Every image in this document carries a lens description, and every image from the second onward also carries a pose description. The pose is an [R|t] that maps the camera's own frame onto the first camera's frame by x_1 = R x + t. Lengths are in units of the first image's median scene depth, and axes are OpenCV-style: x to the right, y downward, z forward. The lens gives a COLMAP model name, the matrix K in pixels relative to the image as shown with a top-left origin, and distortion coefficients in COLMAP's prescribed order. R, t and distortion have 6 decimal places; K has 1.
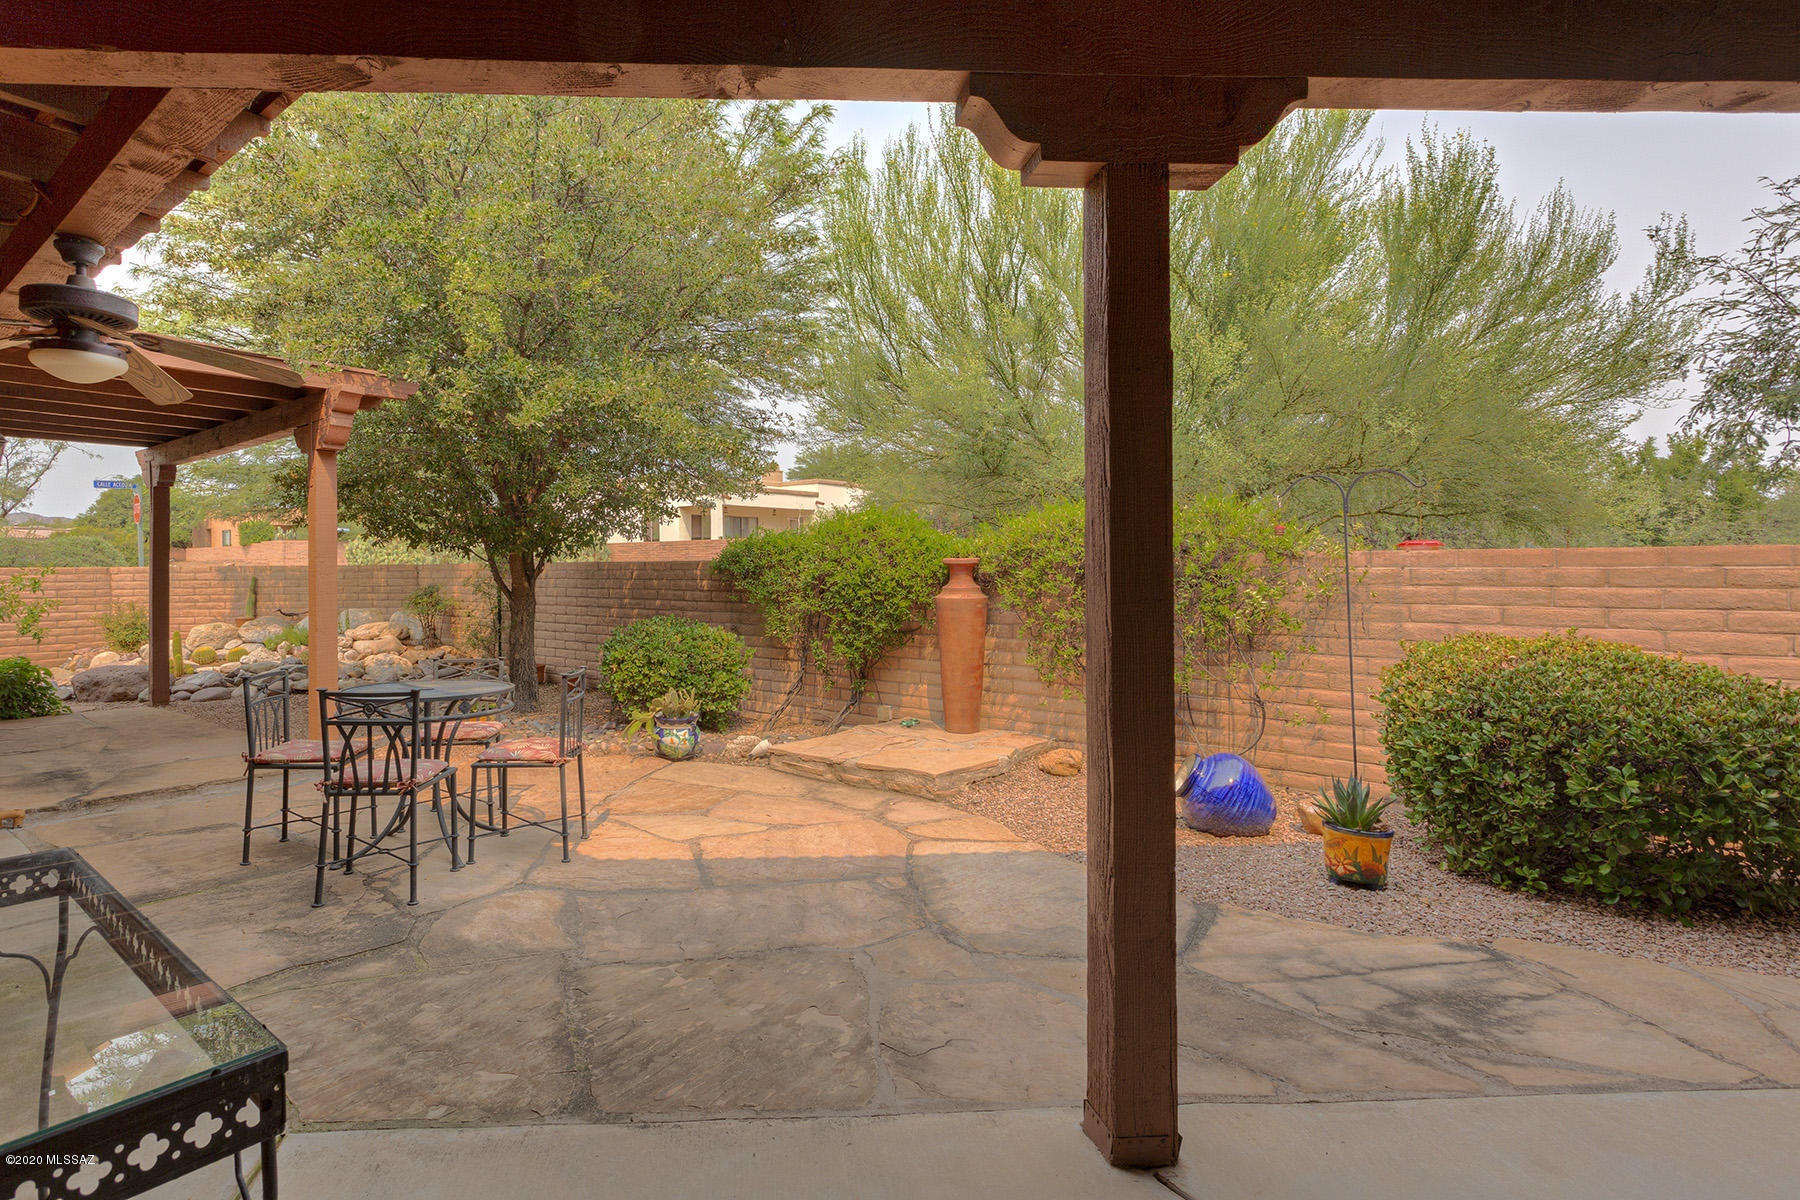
lens RADIAL K [[857.1, 0, 894.1], [0, 857.1, 593.8], [0, 0, 1]] dist [0.008159, 0.000393]
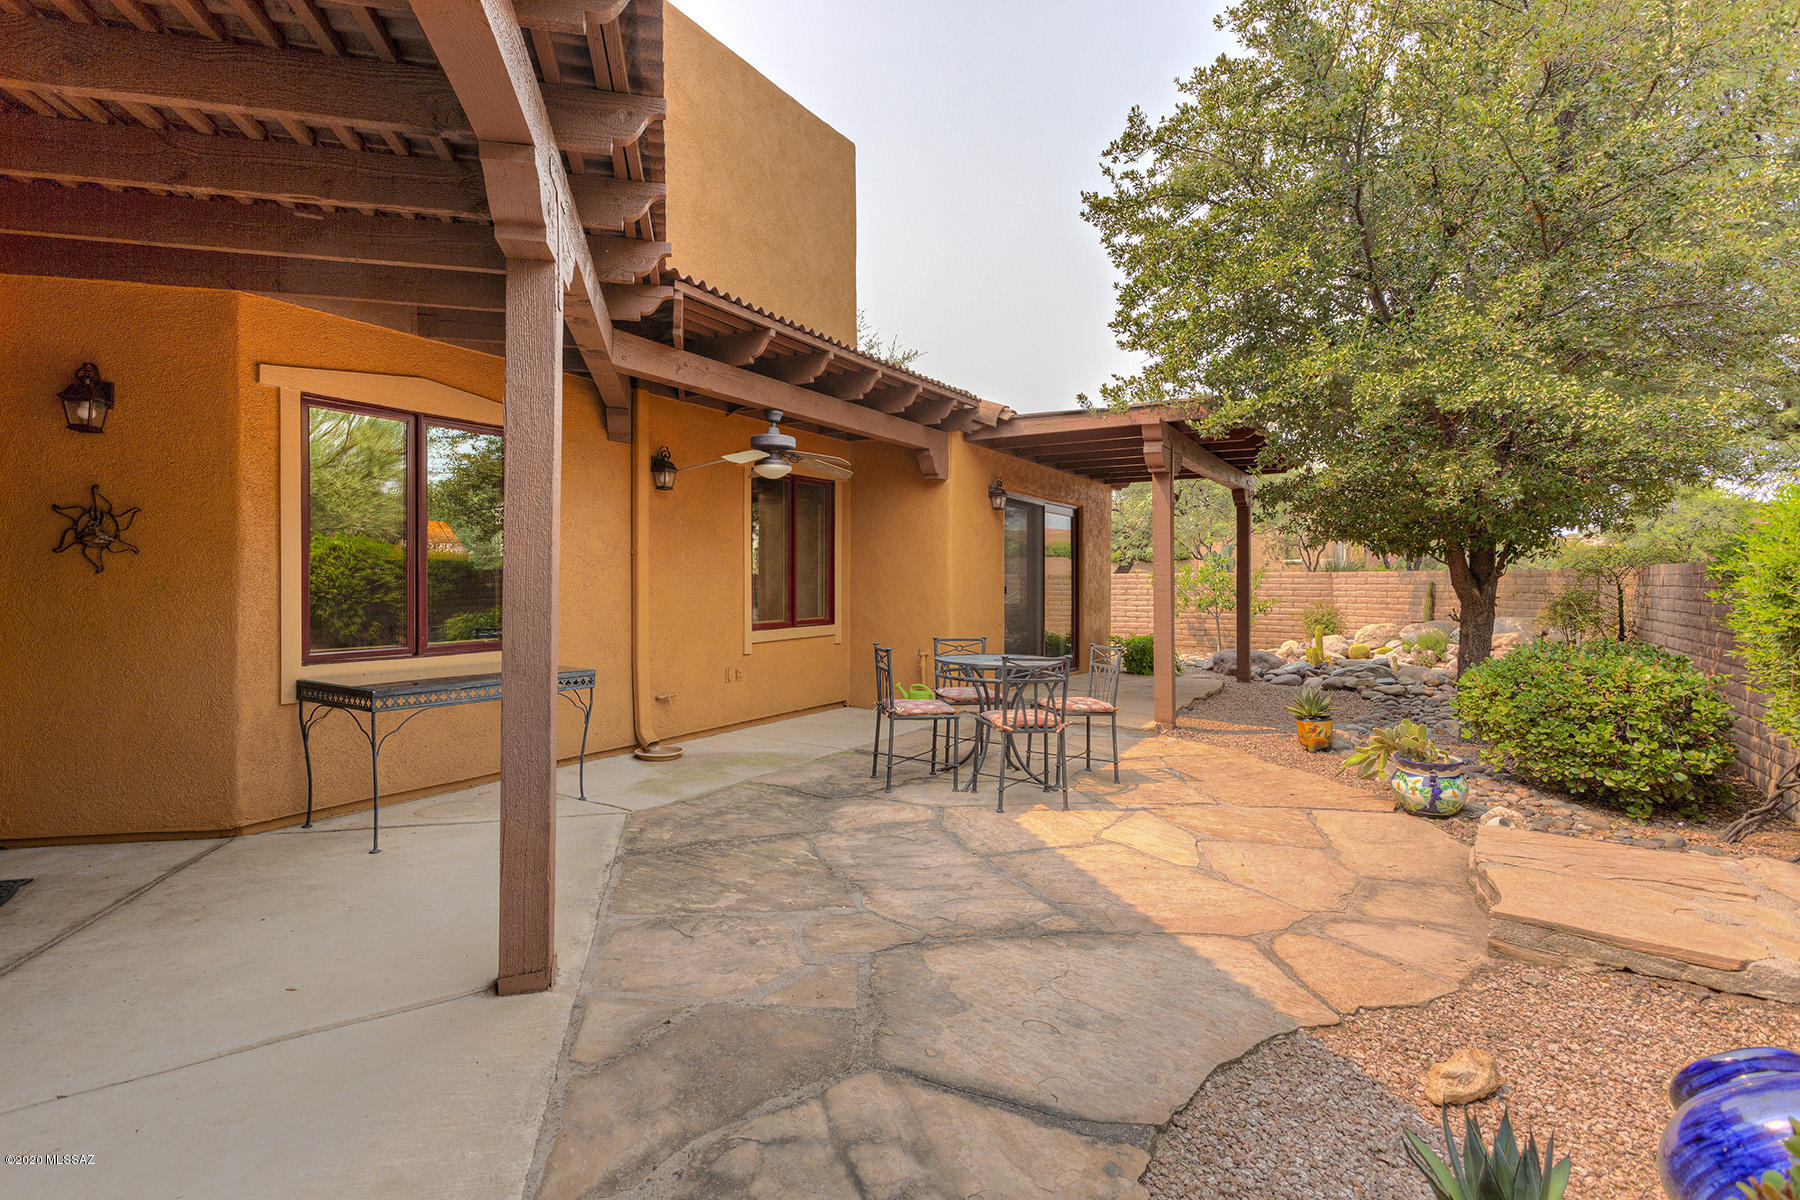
lens RADIAL K [[857.1, 0, 894.1], [0, 857.1, 590.6], [0, 0, 1]] dist [0.008159, 0.000393]
pose [[0.129761, 0.016334, -0.991411, 1.065545], [-0.023395, 0.999636, 0.013407, -0.037948], [0.991269, 0.021455, 0.130096, 0.834673]]
